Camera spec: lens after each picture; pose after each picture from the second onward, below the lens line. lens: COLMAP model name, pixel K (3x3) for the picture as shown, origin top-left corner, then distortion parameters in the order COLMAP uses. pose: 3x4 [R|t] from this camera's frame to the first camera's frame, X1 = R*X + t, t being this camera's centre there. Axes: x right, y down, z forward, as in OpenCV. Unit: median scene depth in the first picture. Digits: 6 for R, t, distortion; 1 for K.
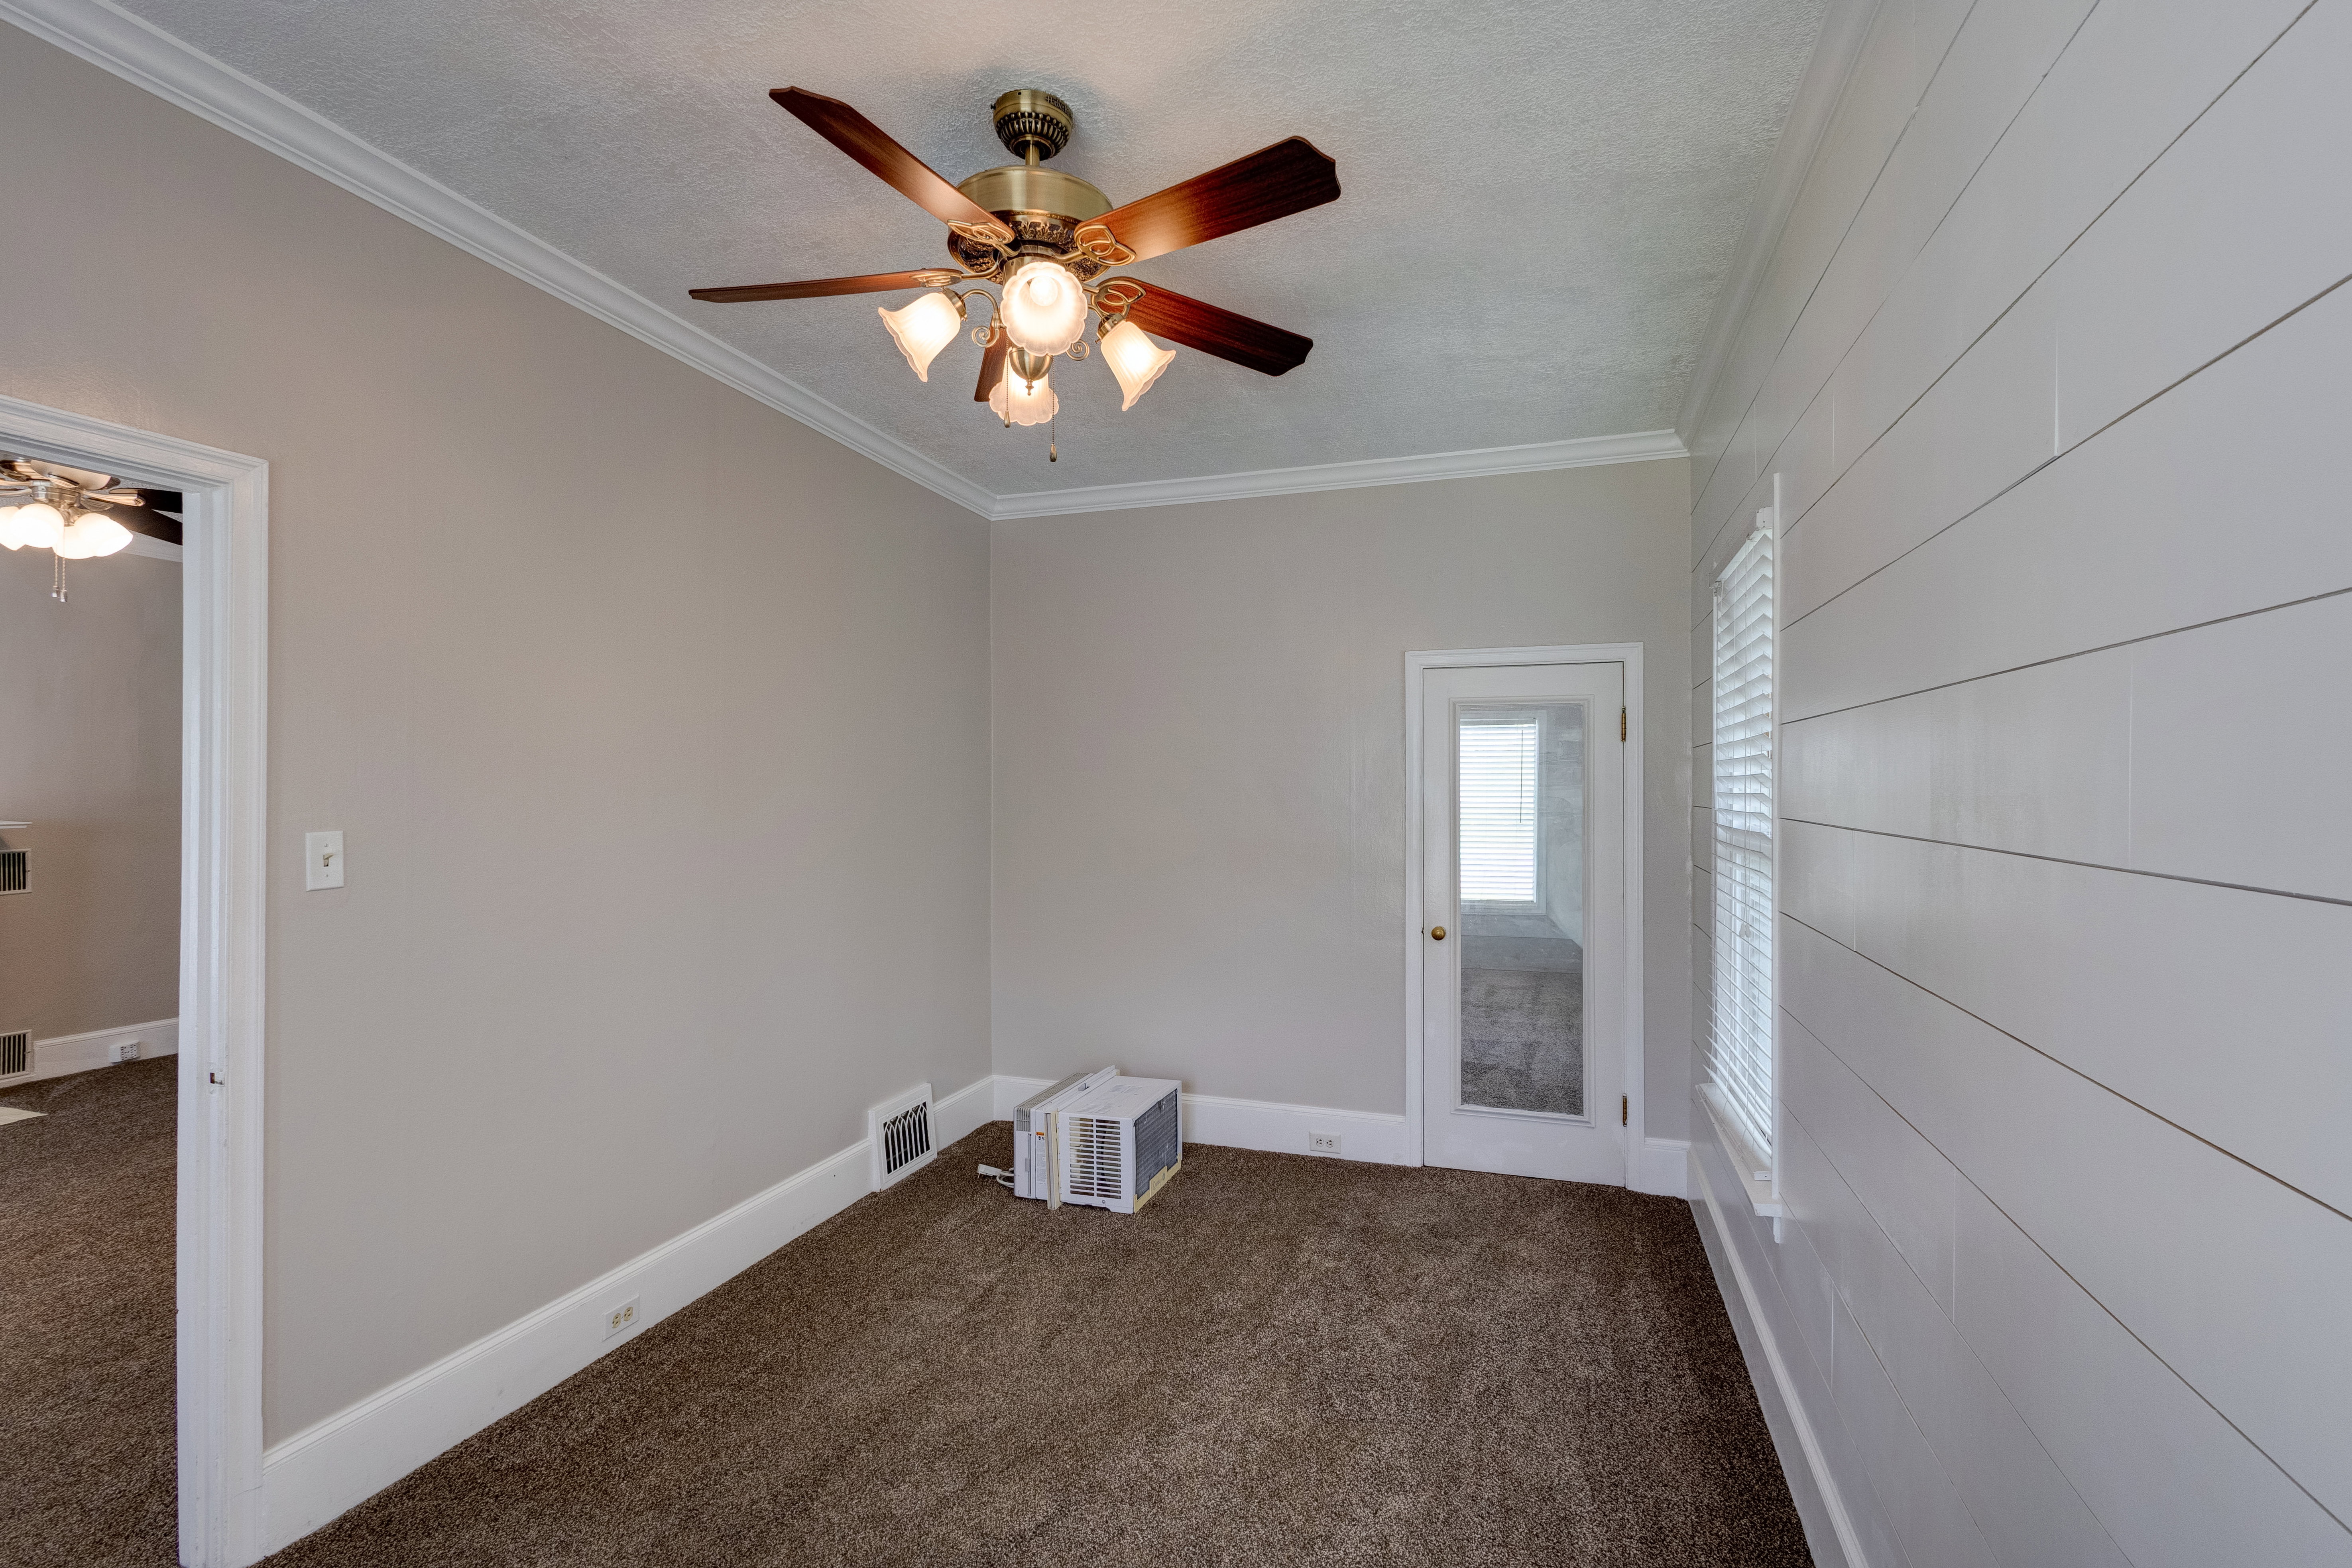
lens RADIAL K [[1090.5, 0, 1178.5], [0, 1090.5, 781.1], [0, 0, 1]] dist [0.002410, 0.000012]
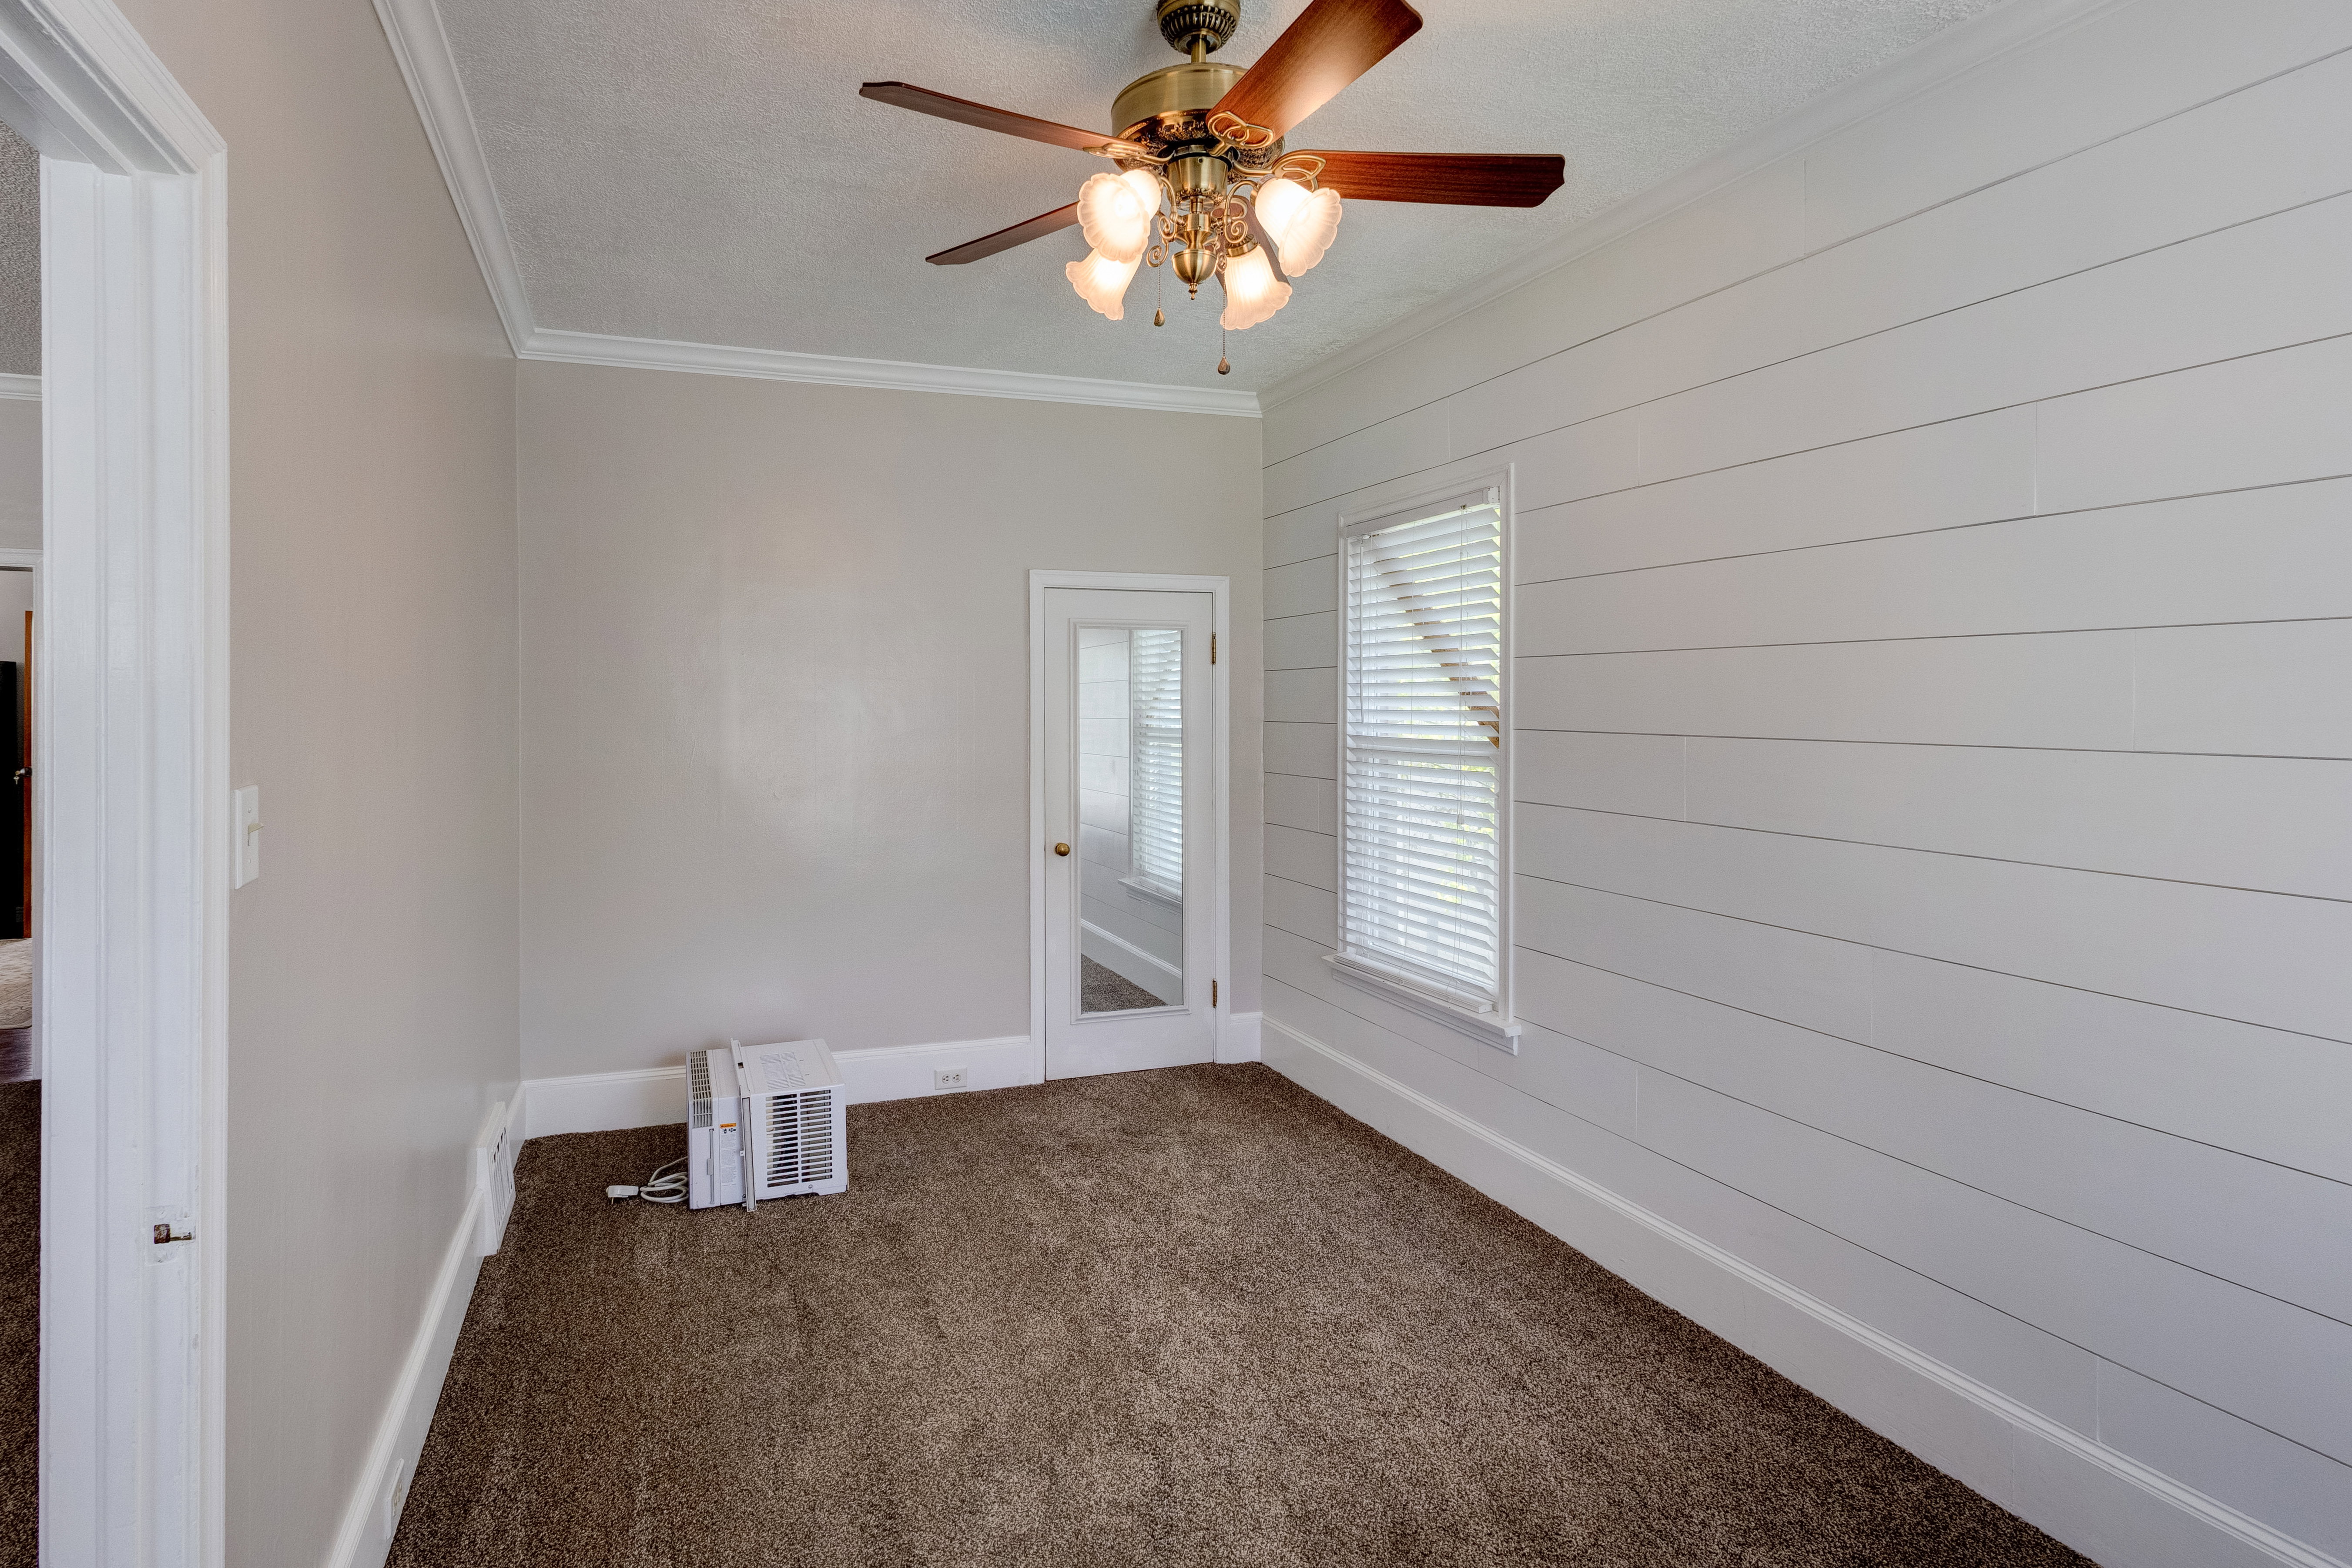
lens RADIAL K [[1144.1, 0, 1173.7], [0, 1144.1, 709.0], [0, 0, 1]] dist [-0.000155, 0.000194]
pose [[0.799844, -0.007097, 0.600166, -0.373379], [0.002397, 0.999960, 0.008629, -0.000315], [-0.600203, -0.005463, 0.799829, 0.101919]]
